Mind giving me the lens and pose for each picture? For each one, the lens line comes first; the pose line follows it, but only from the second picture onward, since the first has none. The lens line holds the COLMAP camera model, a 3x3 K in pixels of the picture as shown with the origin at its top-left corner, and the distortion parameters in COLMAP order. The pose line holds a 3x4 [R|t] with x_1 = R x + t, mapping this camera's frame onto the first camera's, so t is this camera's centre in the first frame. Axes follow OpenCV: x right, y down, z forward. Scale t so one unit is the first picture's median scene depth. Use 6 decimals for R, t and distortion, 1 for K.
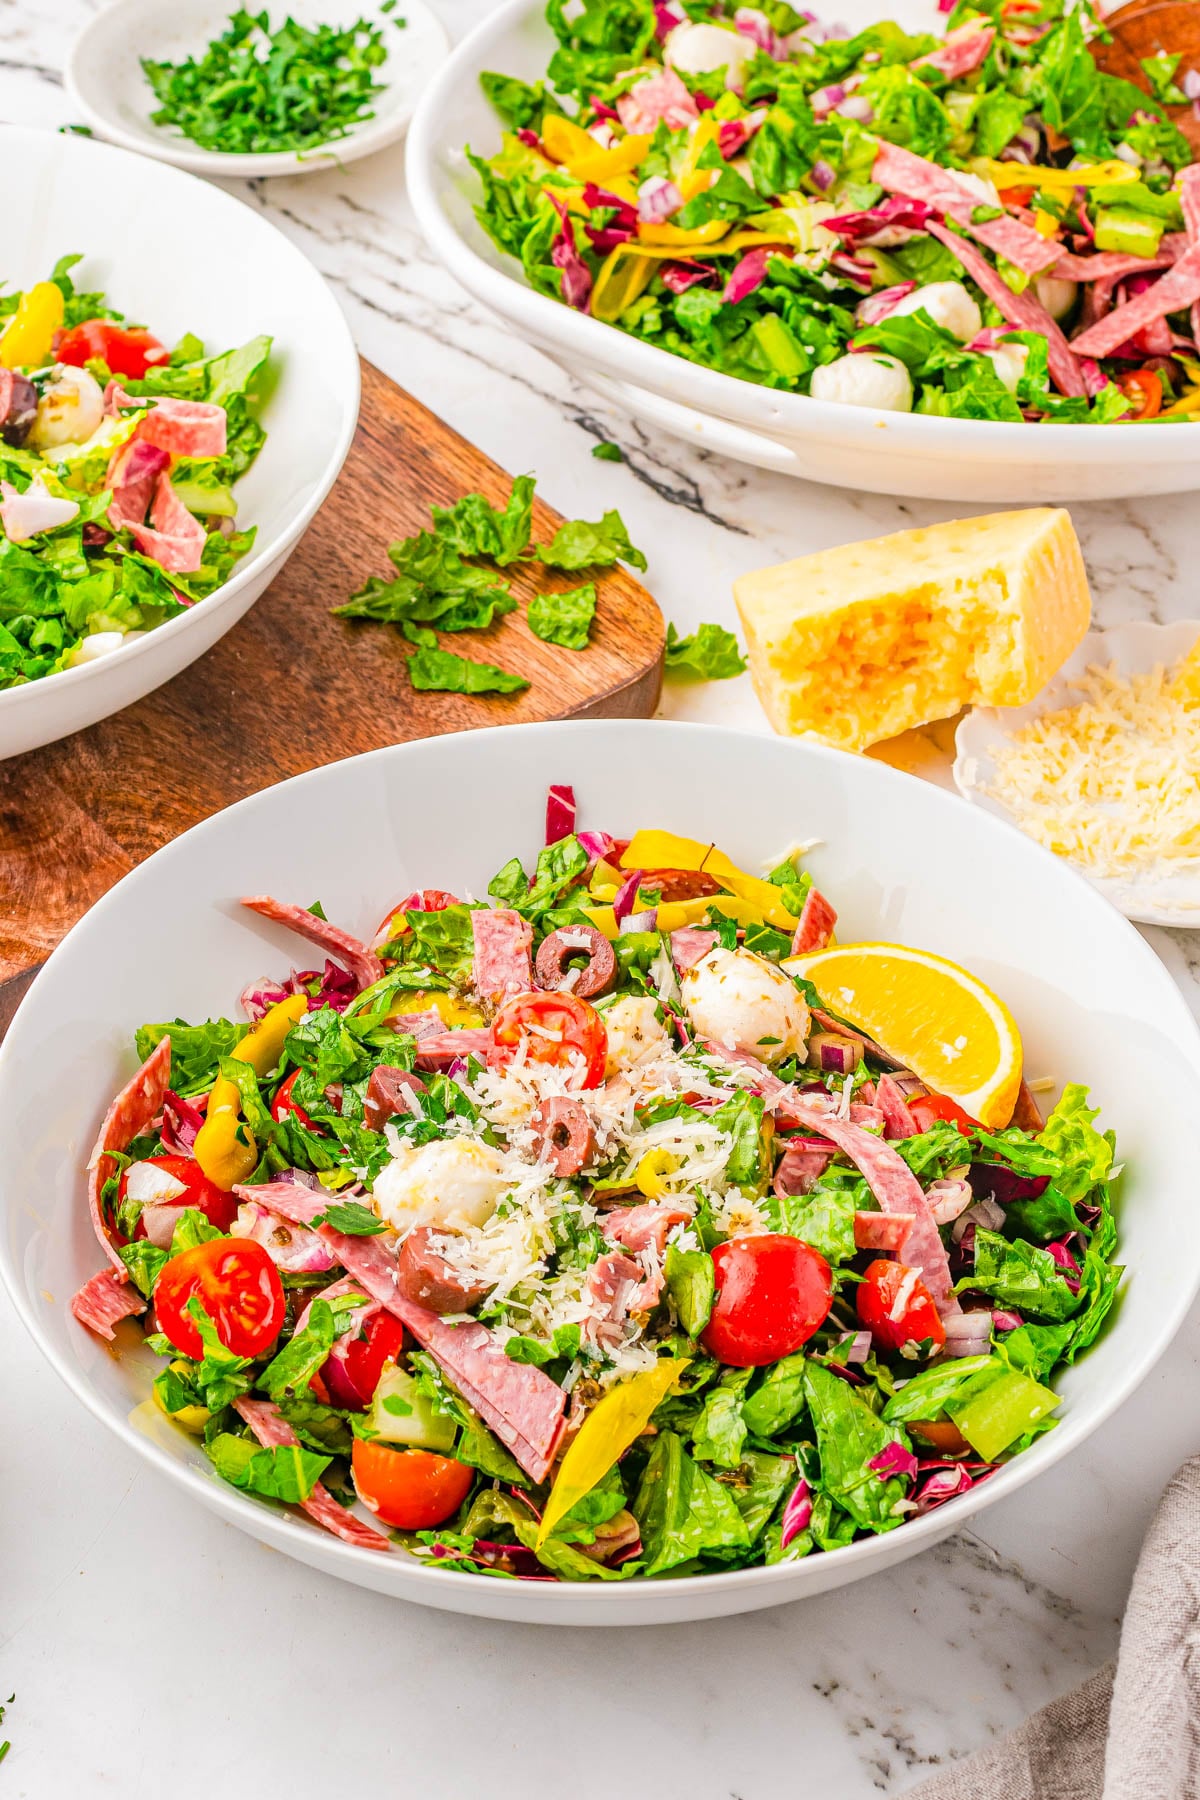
lens RADIAL K [[3813.6, 0, 595.5], [0, 3813.6, 896.1], [0, 0, 1]] dist [-0.107419, 0.000000]
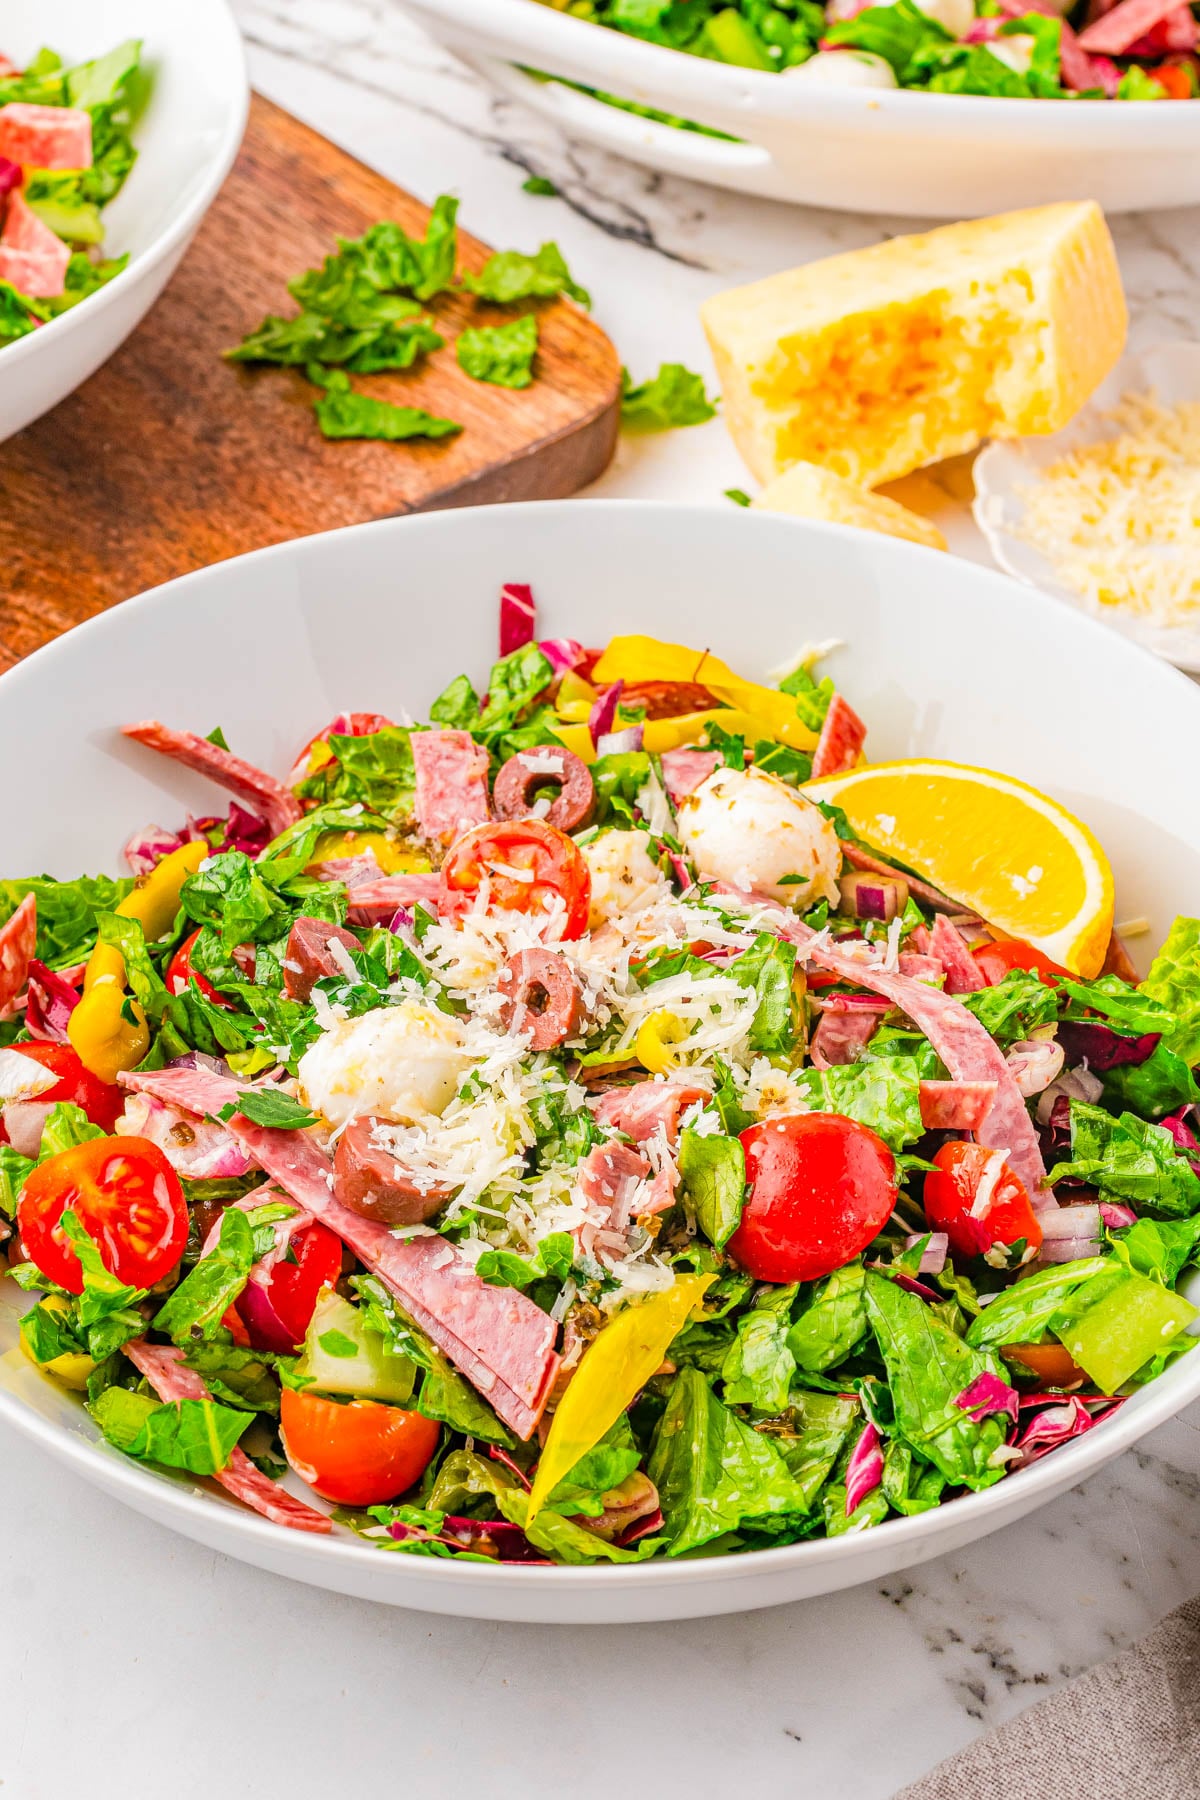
lens RADIAL K [[3813.6, 0, 605.2], [0, 3813.6, 908.4], [0, 0, 1]] dist [-0.107419, 0.000000]
pose [[0.999269, -0.026480, 0.027572, -0.016174], [0.026421, 0.999648, 0.002500, 0.043031], [-0.027629, -0.001770, 0.999617, 0.219058]]
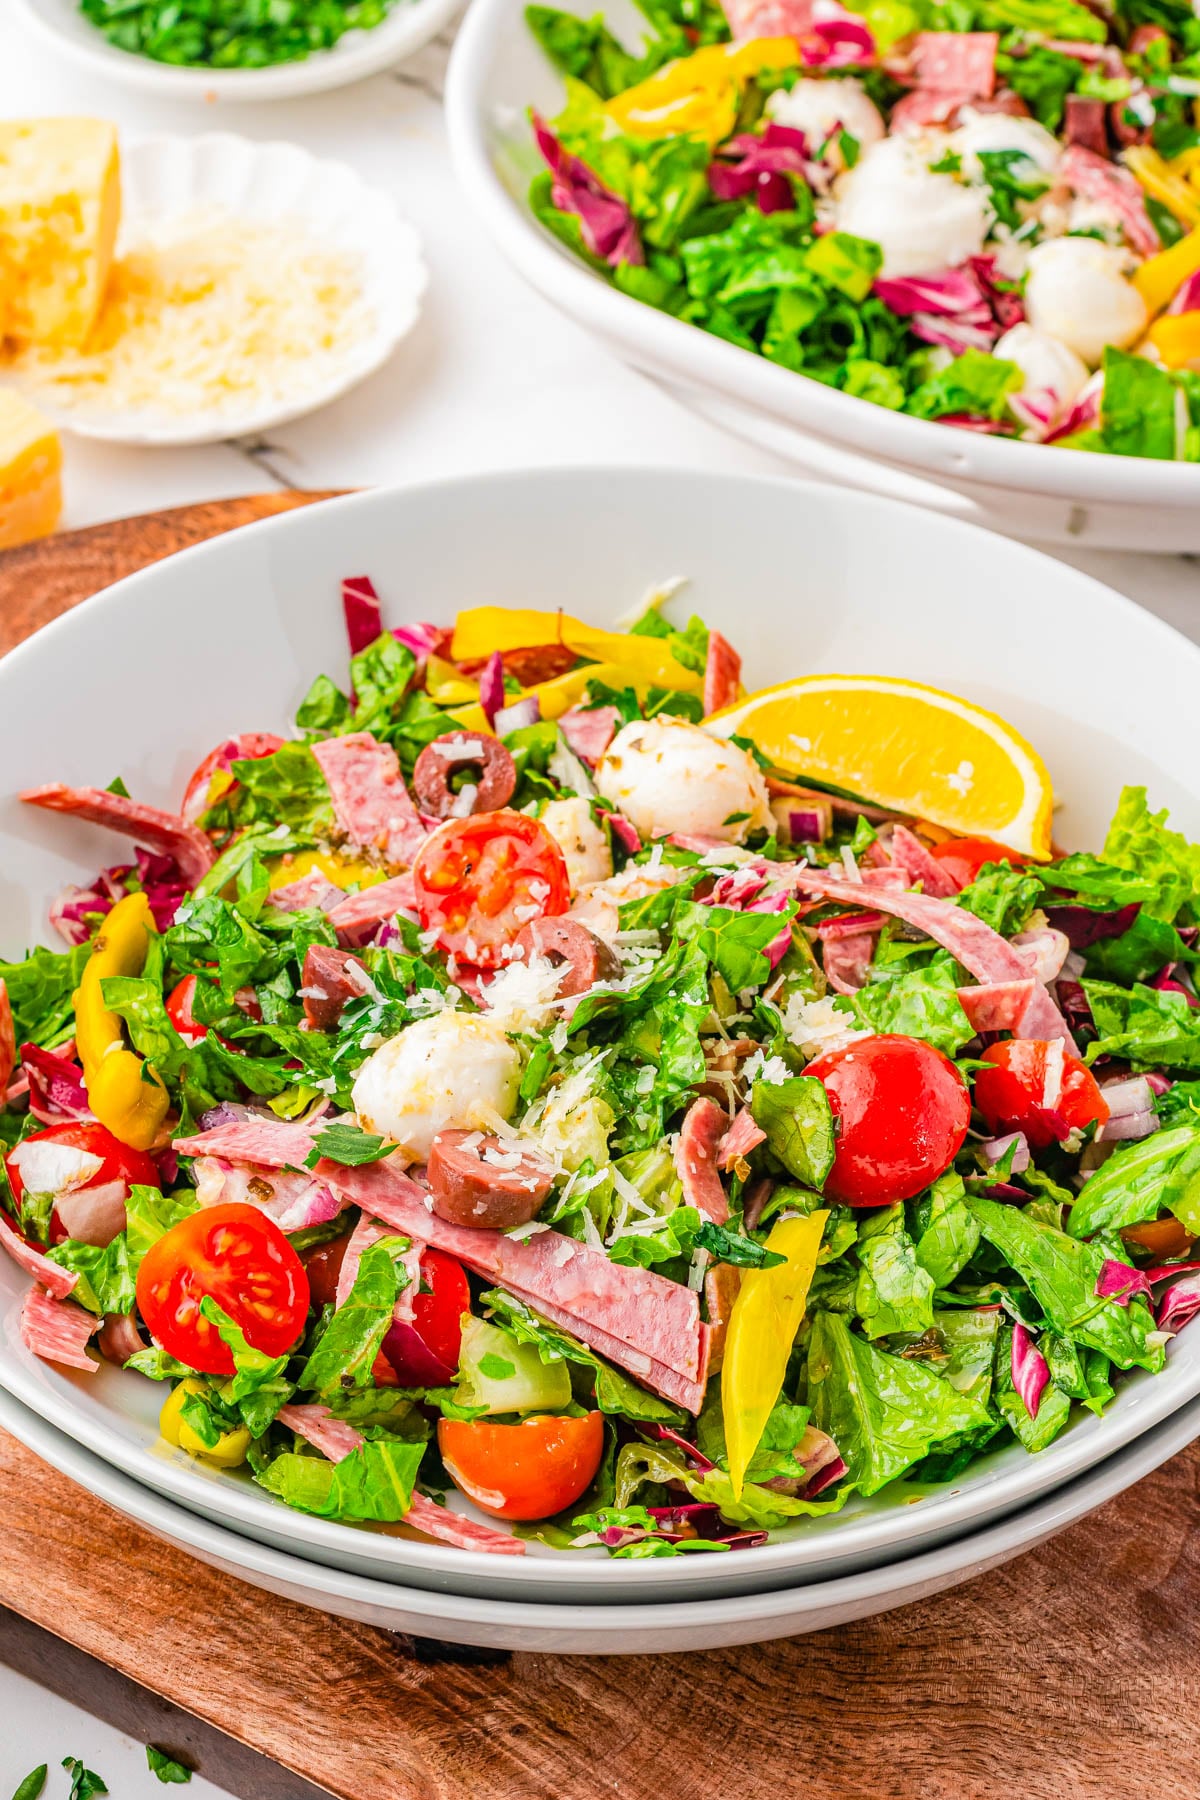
lens RADIAL K [[3813.6, 0, 591.9], [0, 3813.6, 894.1], [0, 0, 1]] dist [-0.107419, 0.000000]
pose [[0.950727, -0.217302, 0.221129, -0.172857], [0.211030, 0.976101, 0.051901, 0.005568], [-0.227122, -0.002679, 0.973863, 0.236158]]
